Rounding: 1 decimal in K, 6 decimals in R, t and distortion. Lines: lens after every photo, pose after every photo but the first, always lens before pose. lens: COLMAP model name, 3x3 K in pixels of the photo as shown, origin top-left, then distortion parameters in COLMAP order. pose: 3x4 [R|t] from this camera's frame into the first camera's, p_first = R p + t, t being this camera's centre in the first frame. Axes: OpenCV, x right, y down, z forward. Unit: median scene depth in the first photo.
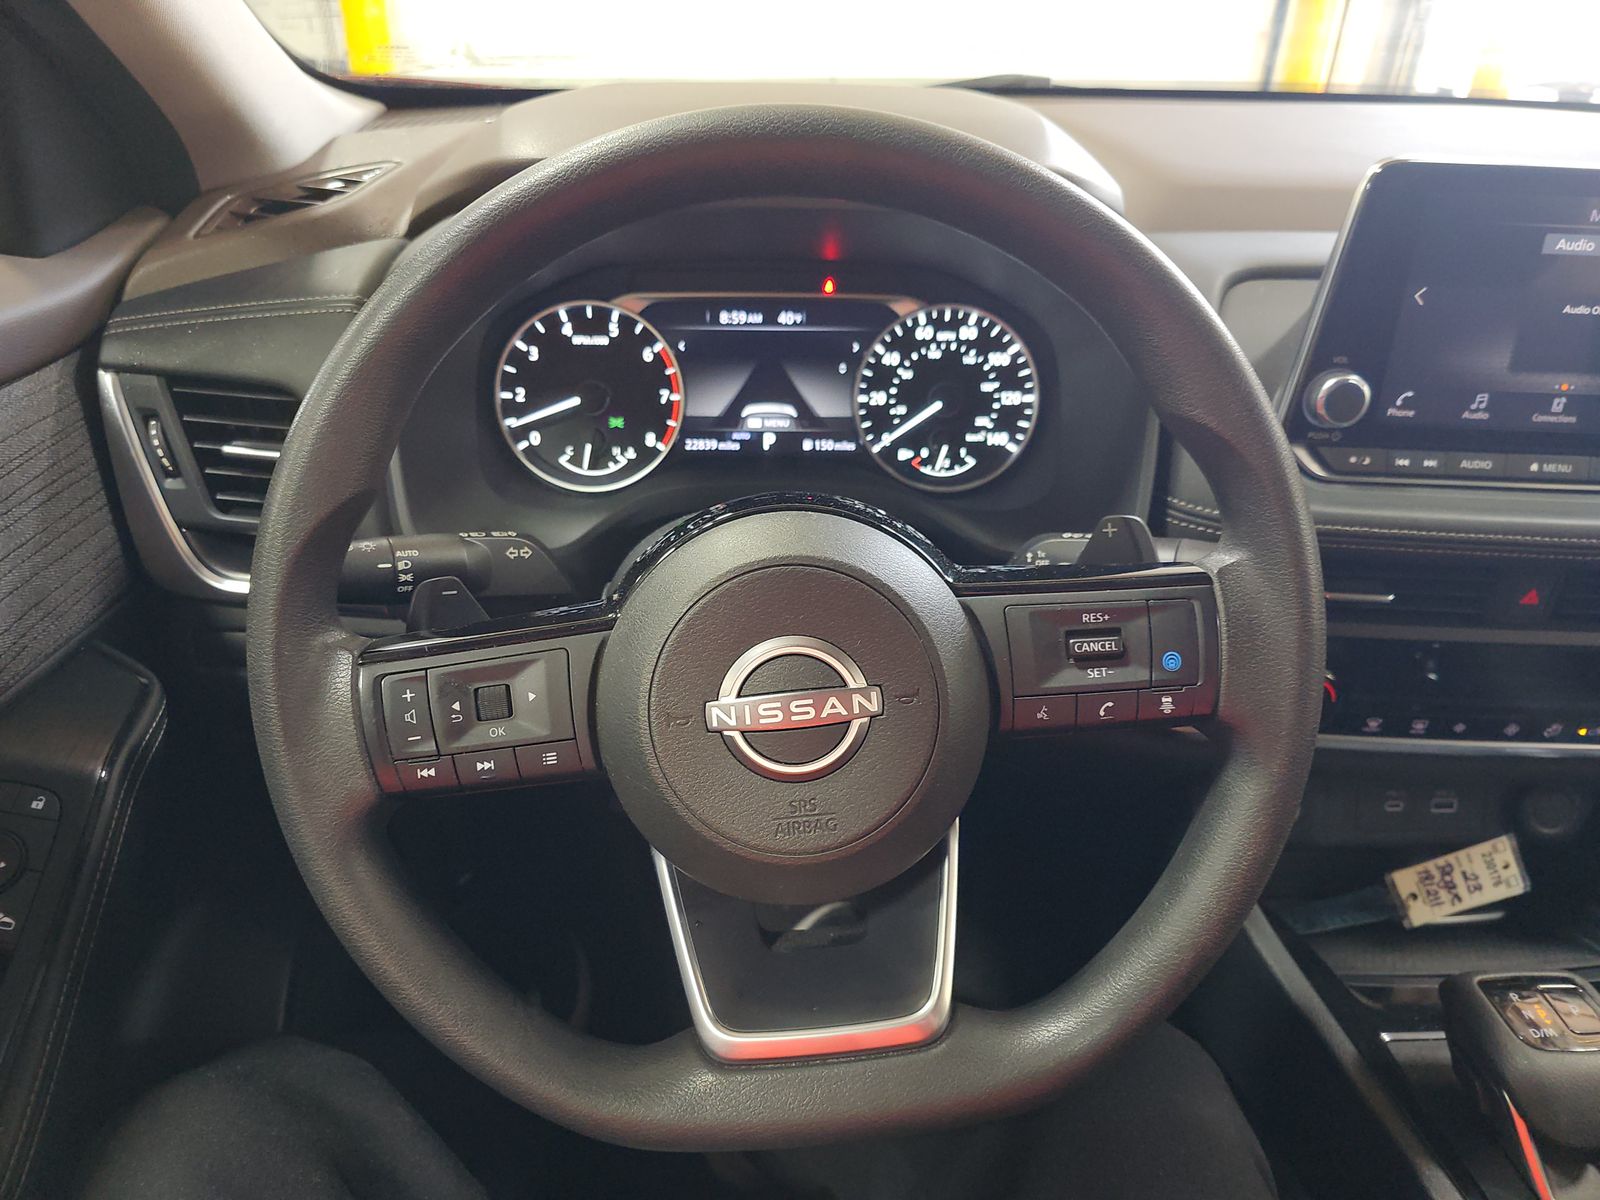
lens RADIAL K [[1019.3, 0, 785.9], [0, 1019.3, 592.2], [0, 0, 1]] dist [0.015960, -0.019843]
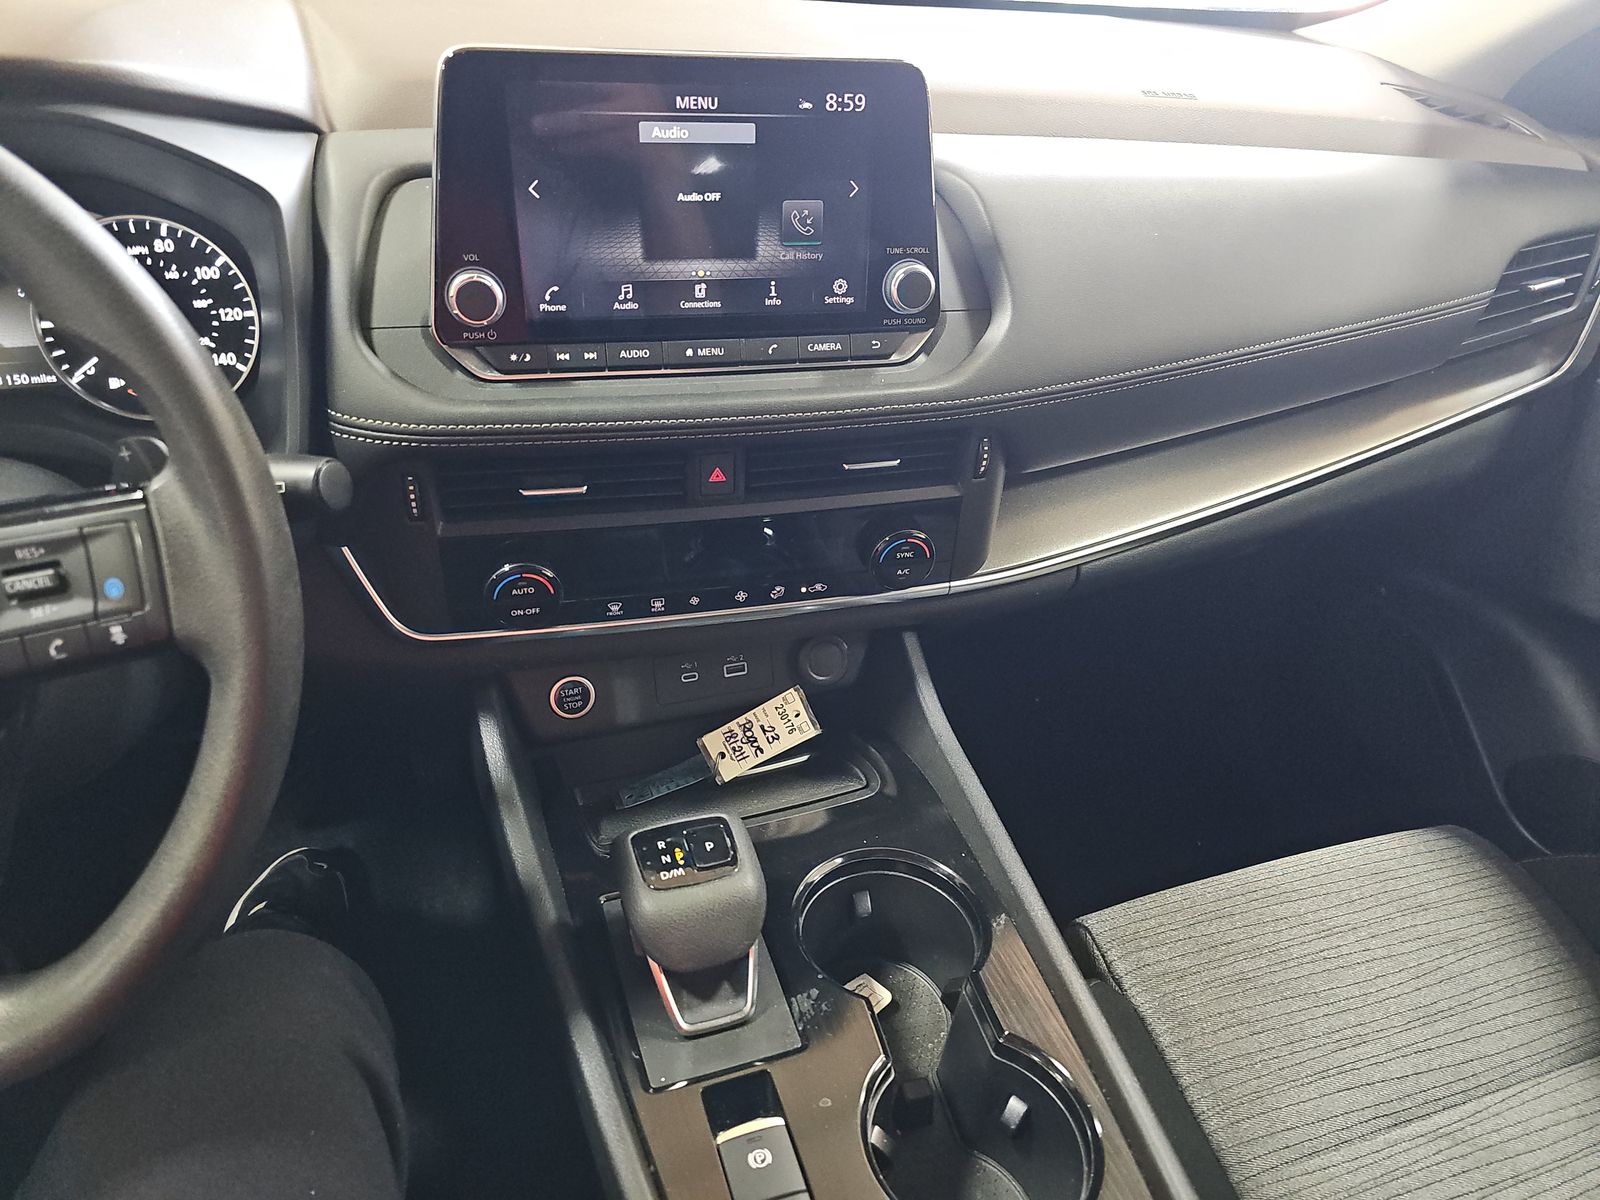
lens RADIAL K [[1019.3, 0, 784.2], [0, 1019.3, 602.5], [0, 0, 1]] dist [0.015960, -0.019843]
pose [[0.959504, -0.133232, 0.248194, 0.445360], [0.109591, 0.988221, 0.106809, 0.027754], [-0.259501, -0.075284, 0.962804, -0.058668]]
